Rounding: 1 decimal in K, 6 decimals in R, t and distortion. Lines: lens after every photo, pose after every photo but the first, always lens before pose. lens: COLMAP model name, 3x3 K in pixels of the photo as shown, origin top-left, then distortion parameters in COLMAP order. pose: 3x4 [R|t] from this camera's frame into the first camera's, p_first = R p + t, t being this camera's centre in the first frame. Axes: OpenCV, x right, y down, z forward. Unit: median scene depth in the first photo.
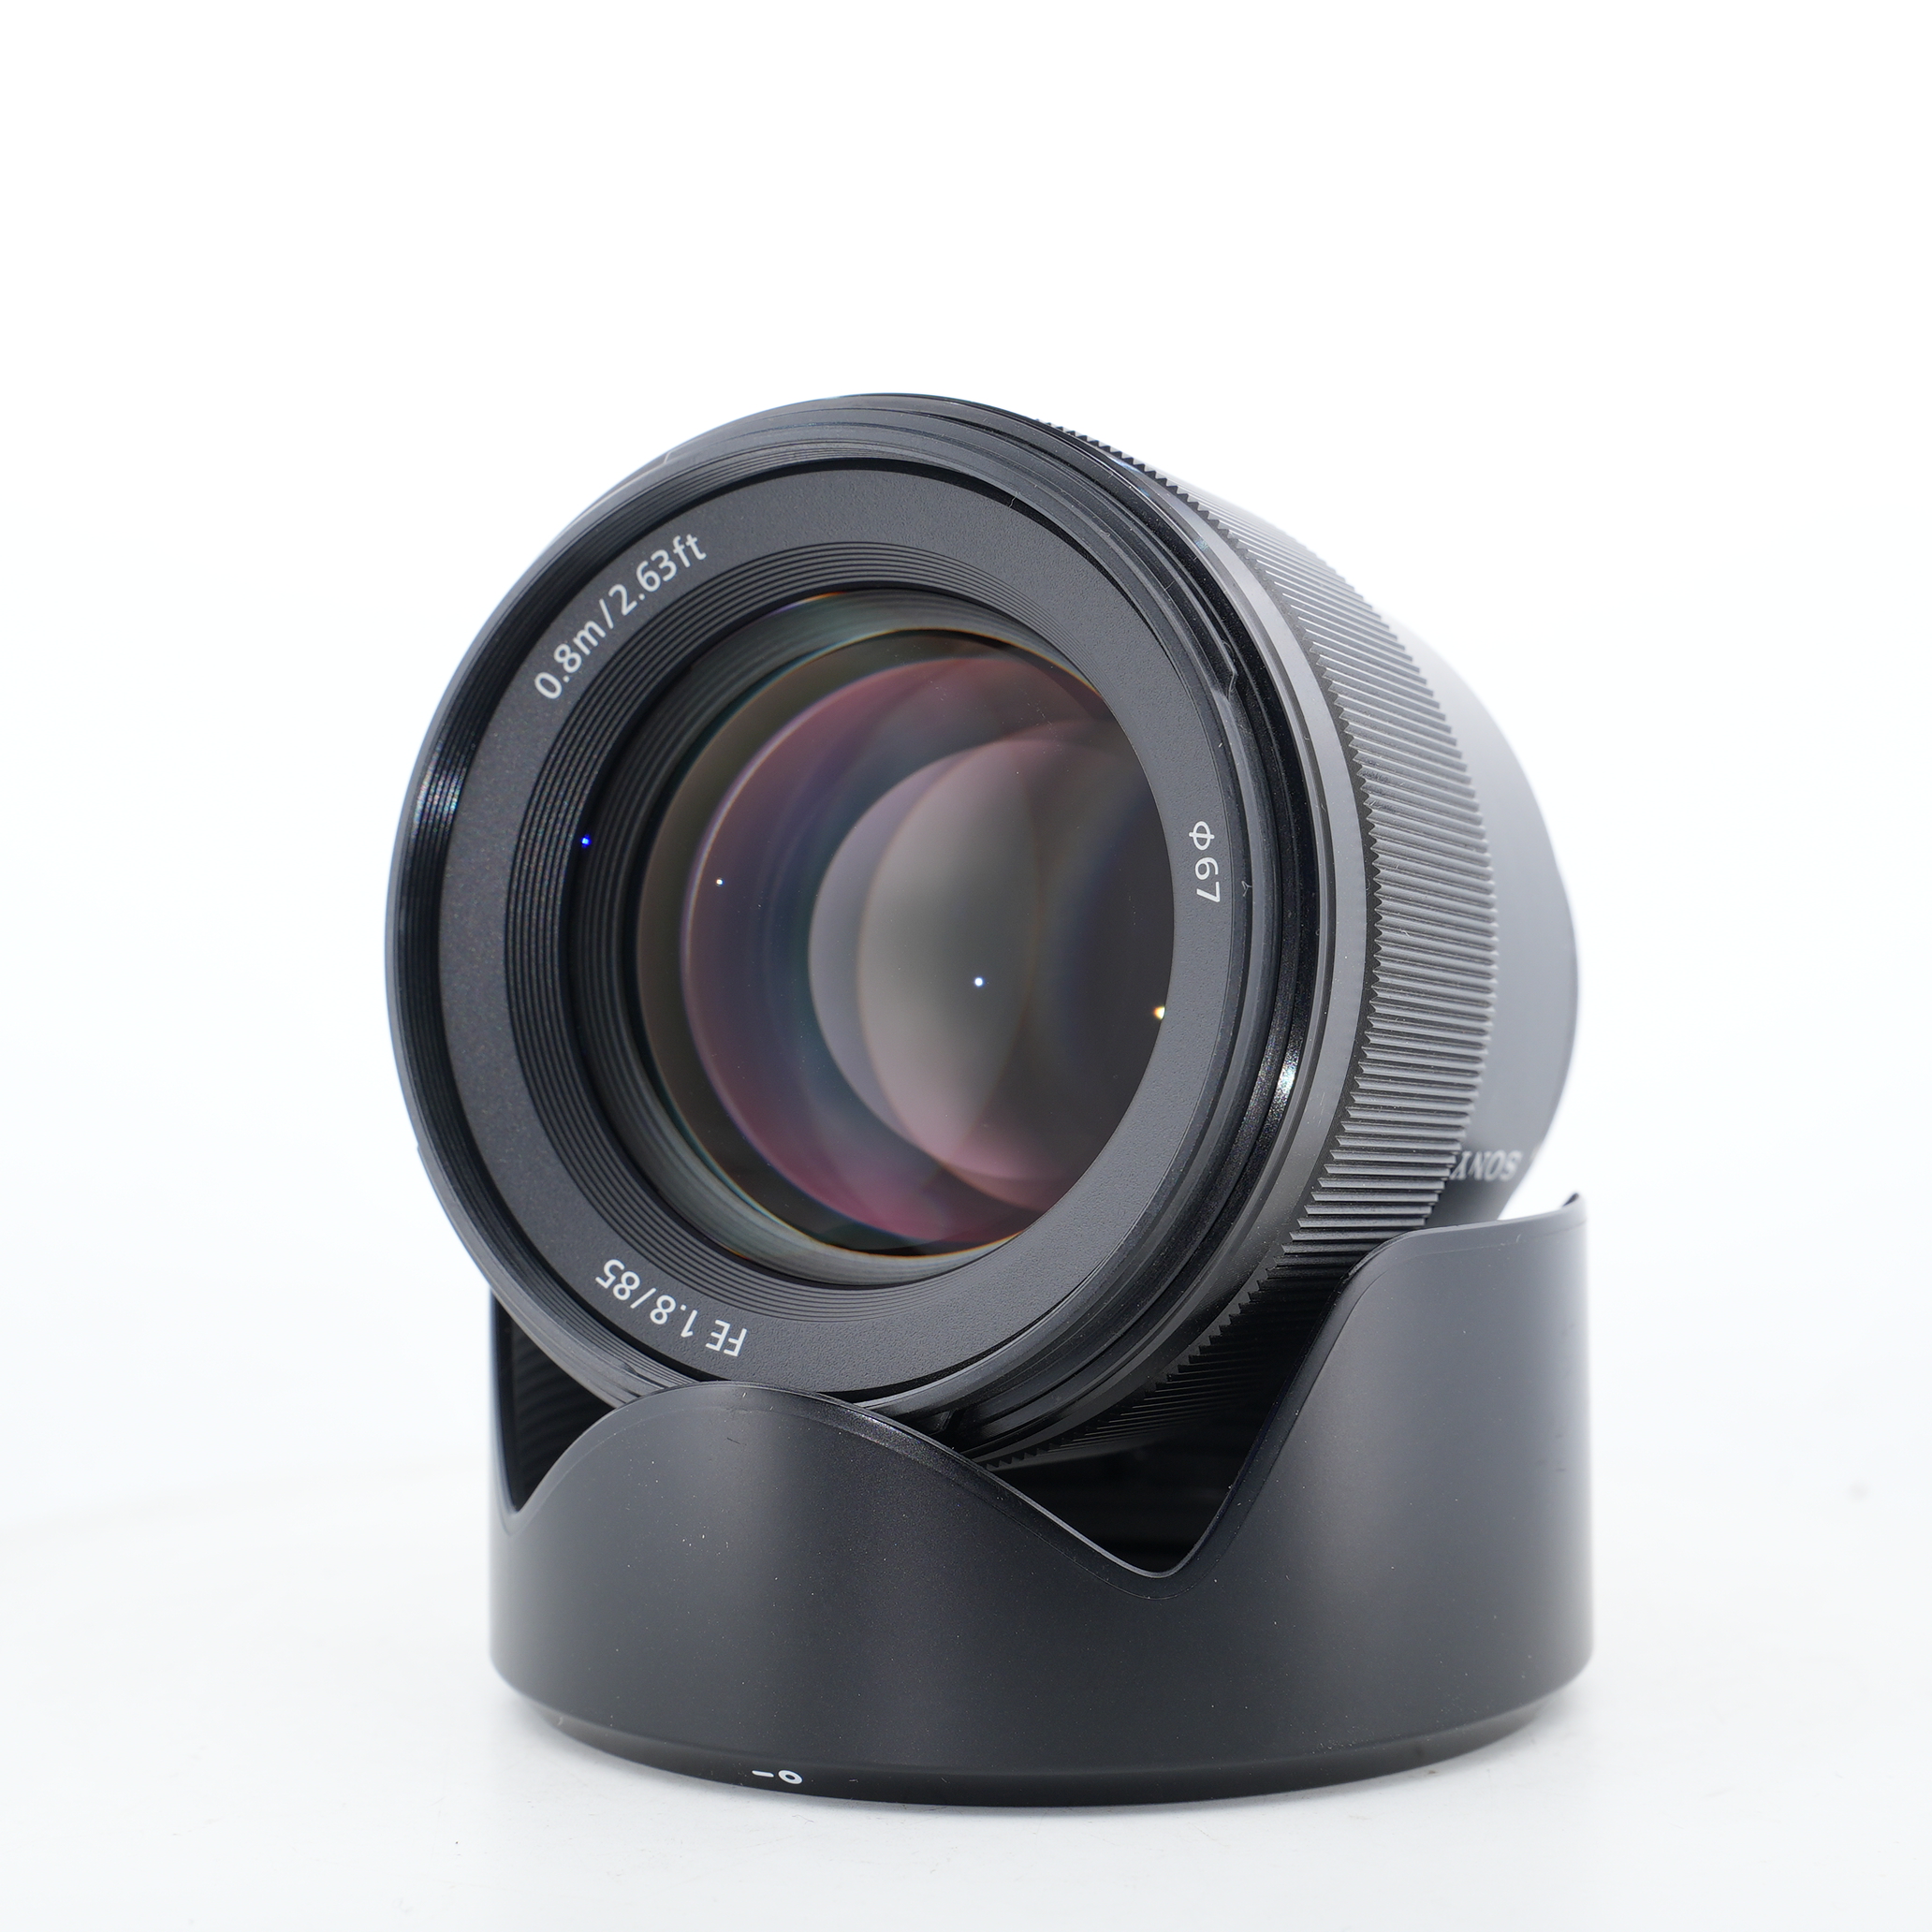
lens RADIAL K [[3326.8, 0, 966.0], [0, 3326.8, 966.0], [0, 0, 1]] dist [0.009945, 0.018190]
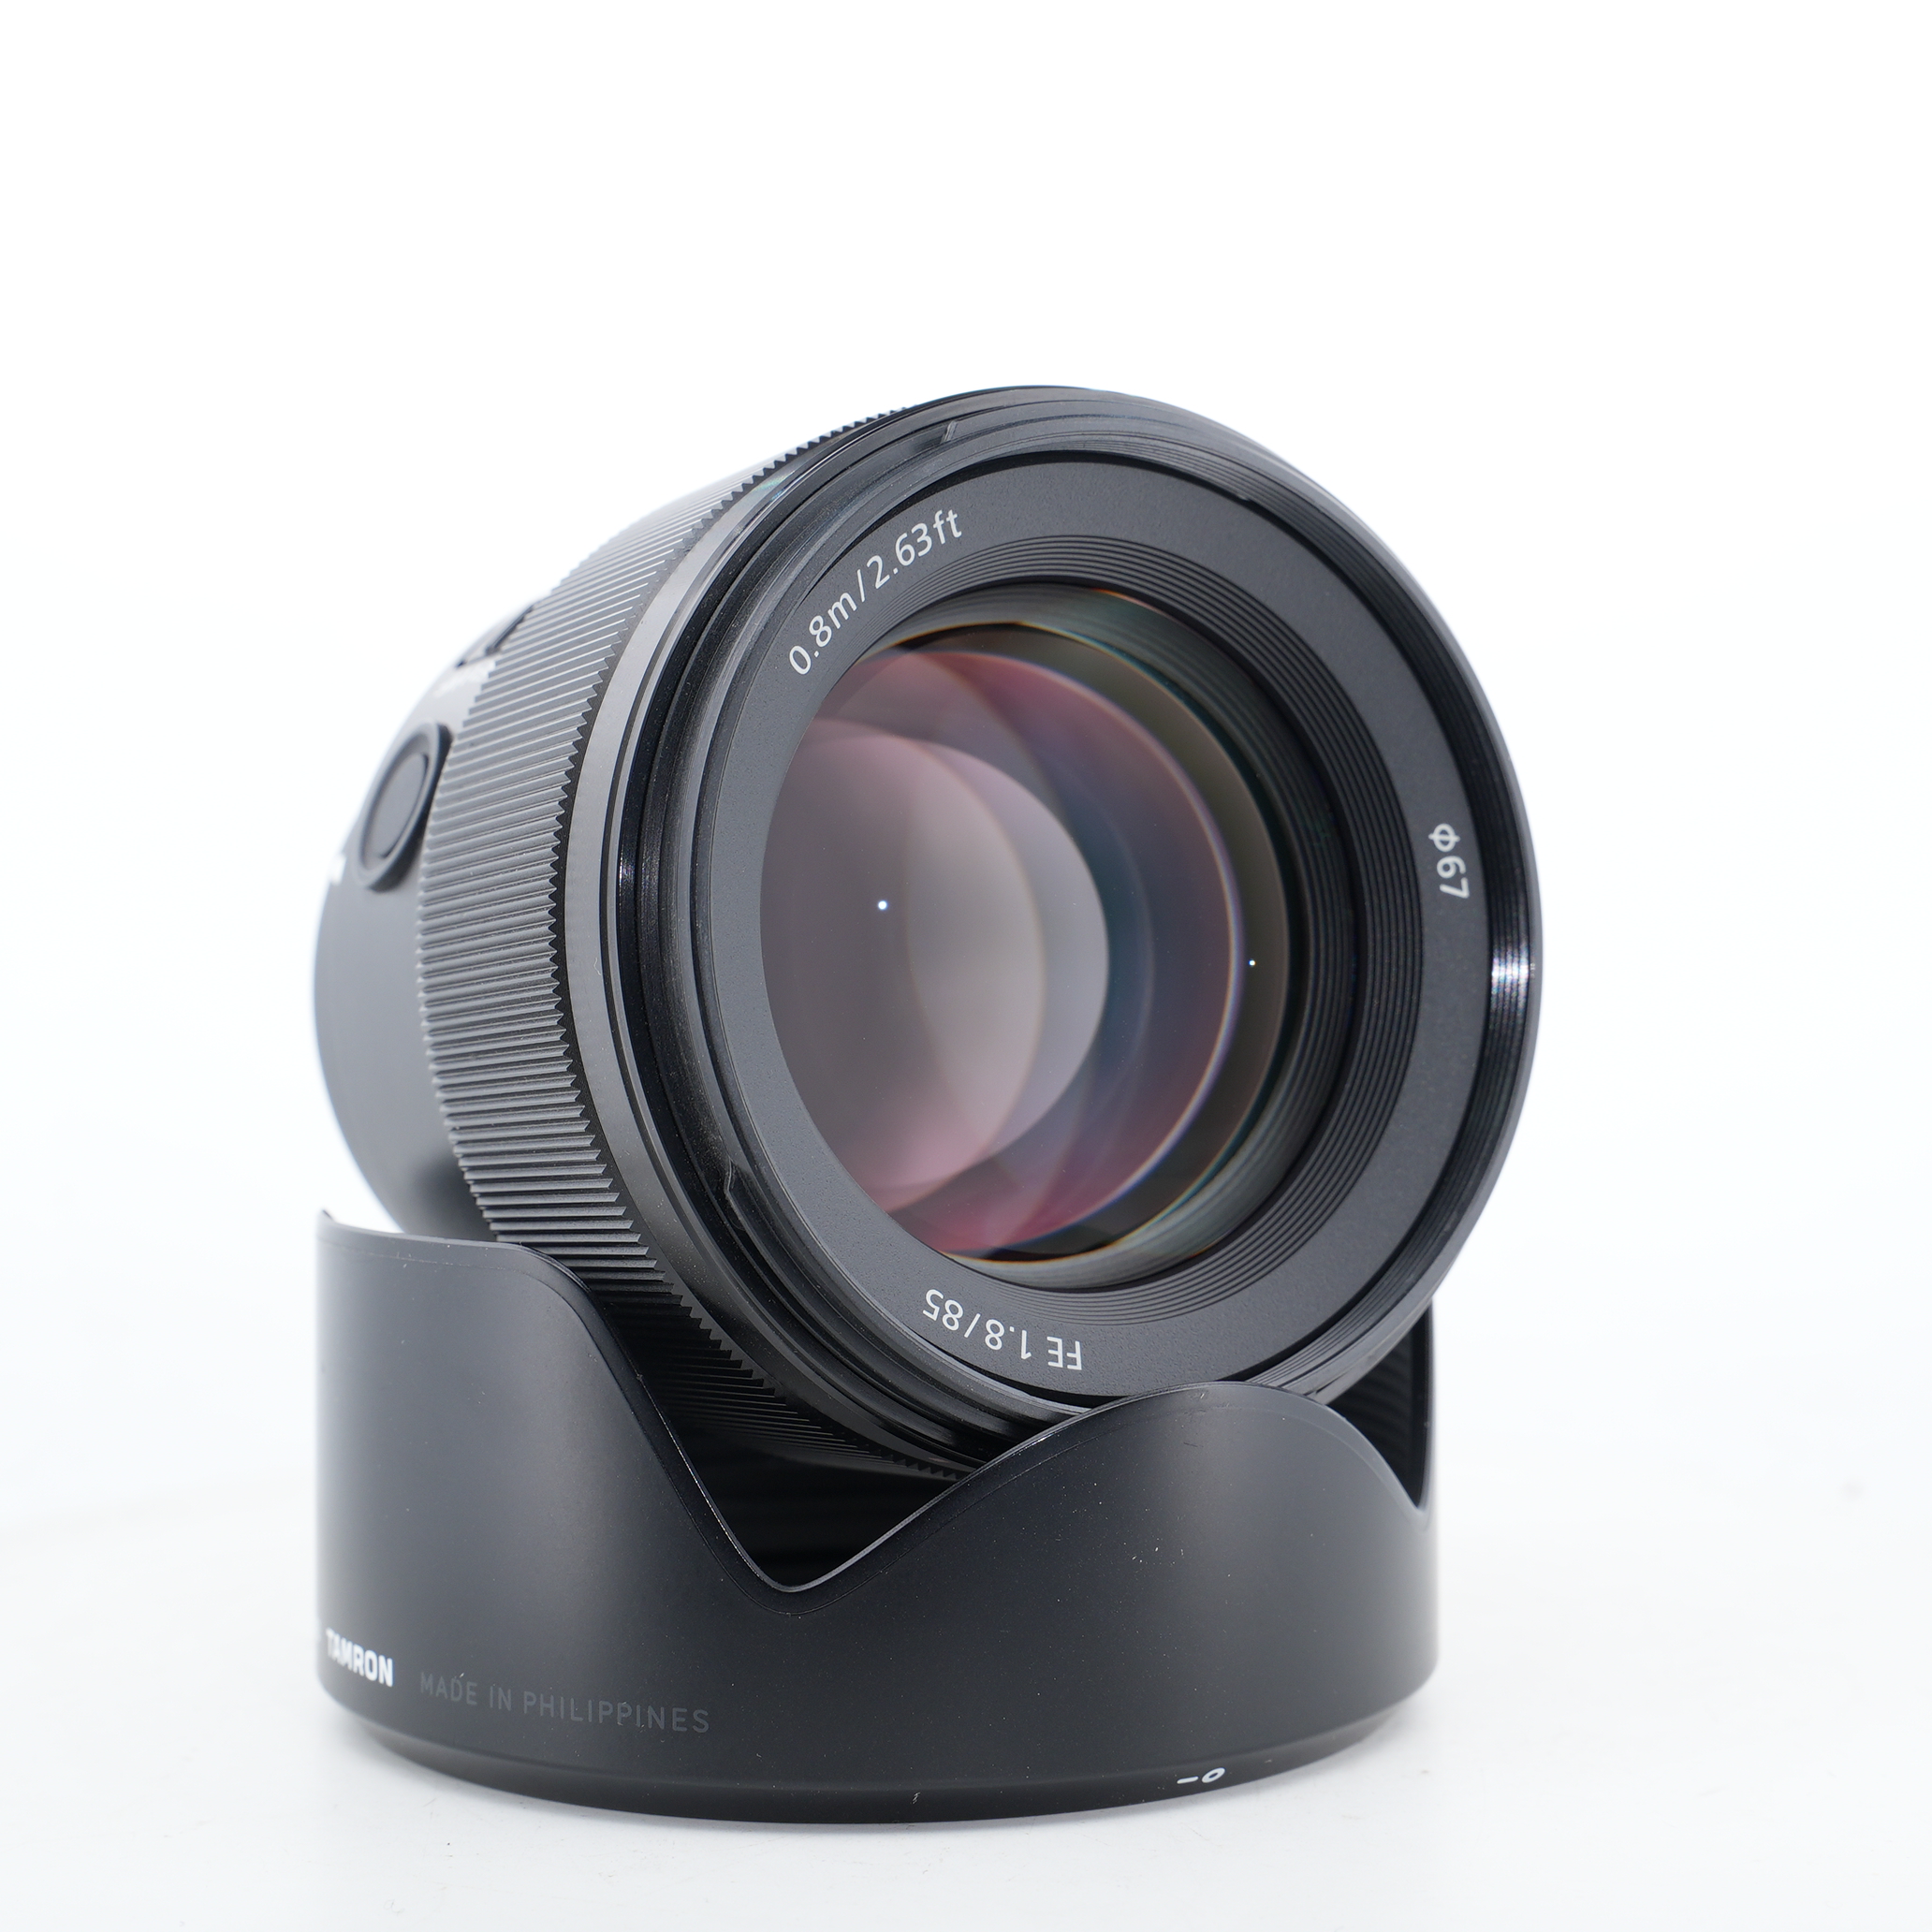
lens RADIAL K [[3326.8, 0, 966.0], [0, 3326.8, 966.0], [0, 0, 1]] dist [0.009945, 0.018190]
pose [[0.512120, -0.019476, 0.858693, -0.891738], [0.026601, 0.999623, 0.006807, -0.007279], [-0.858502, 0.019356, 0.512445, 0.518436]]
